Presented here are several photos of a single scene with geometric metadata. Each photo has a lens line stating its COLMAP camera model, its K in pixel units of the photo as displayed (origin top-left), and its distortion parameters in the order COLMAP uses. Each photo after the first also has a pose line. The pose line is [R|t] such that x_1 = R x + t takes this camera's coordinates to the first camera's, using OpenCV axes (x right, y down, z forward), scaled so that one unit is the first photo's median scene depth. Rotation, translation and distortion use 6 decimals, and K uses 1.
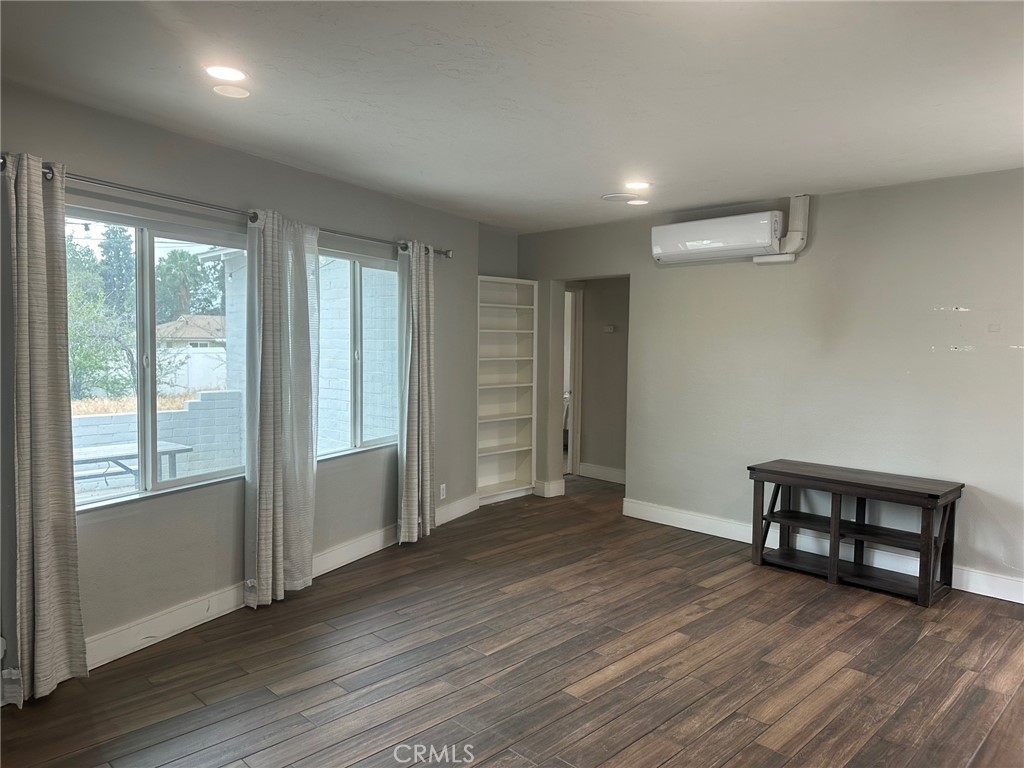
lens RADIAL K [[714.6, 0, 500.3], [0, 714.6, 379.6], [0, 0, 1]] dist [0.093410, -0.119364]
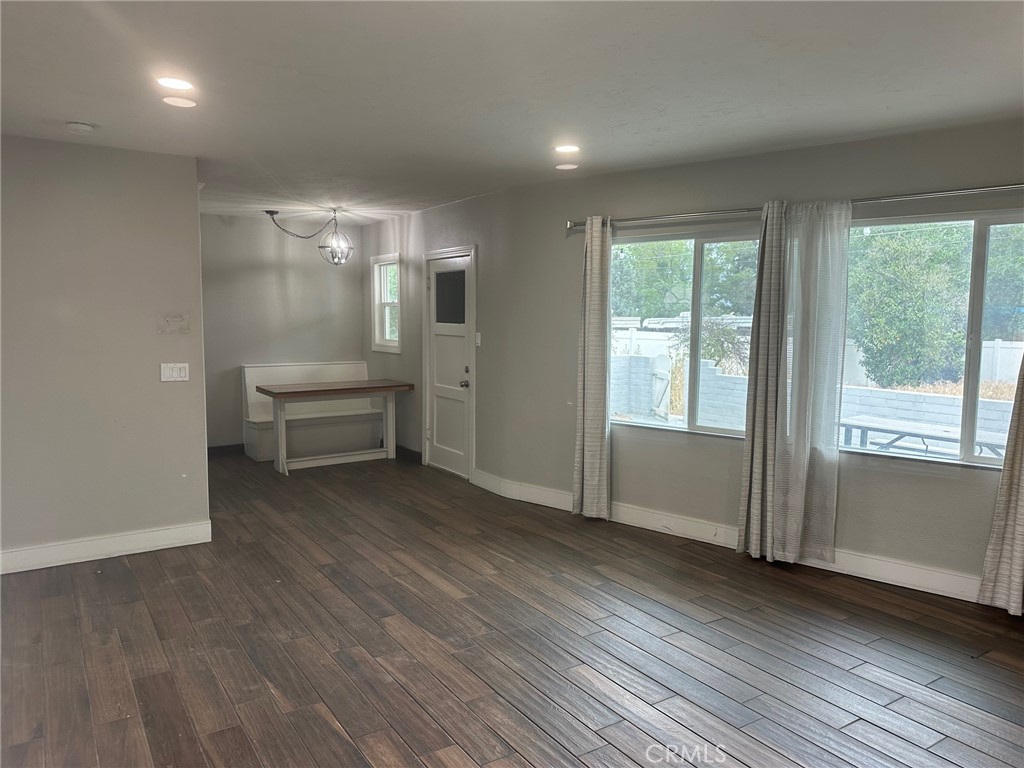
lens RADIAL K [[706.1, 0, 506.5], [0, 706.1, 394.8], [0, 0, 1]] dist [0.156689, -0.276741]
pose [[-0.187560, 0.103042, -0.976834, 0.951505], [-0.069524, 0.990596, 0.117843, -0.049873], [0.979790, 0.090016, -0.178632, 0.943871]]
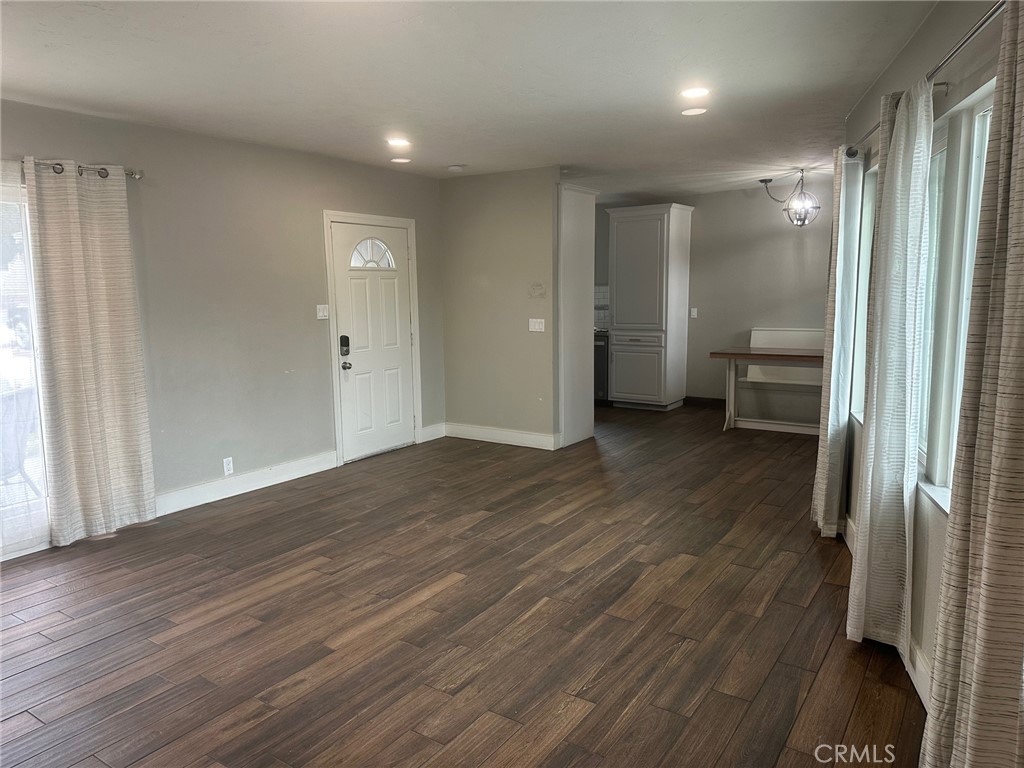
lens RADIAL K [[706.1, 0, 506.5], [0, 706.1, 394.8], [0, 0, 1]] dist [0.156689, -0.276741]
pose [[-0.978856, 0.035625, -0.201422, 0.226688], [-0.007829, 0.977470, 0.210931, -0.103099], [0.204398, 0.208048, -0.956524, 1.888184]]
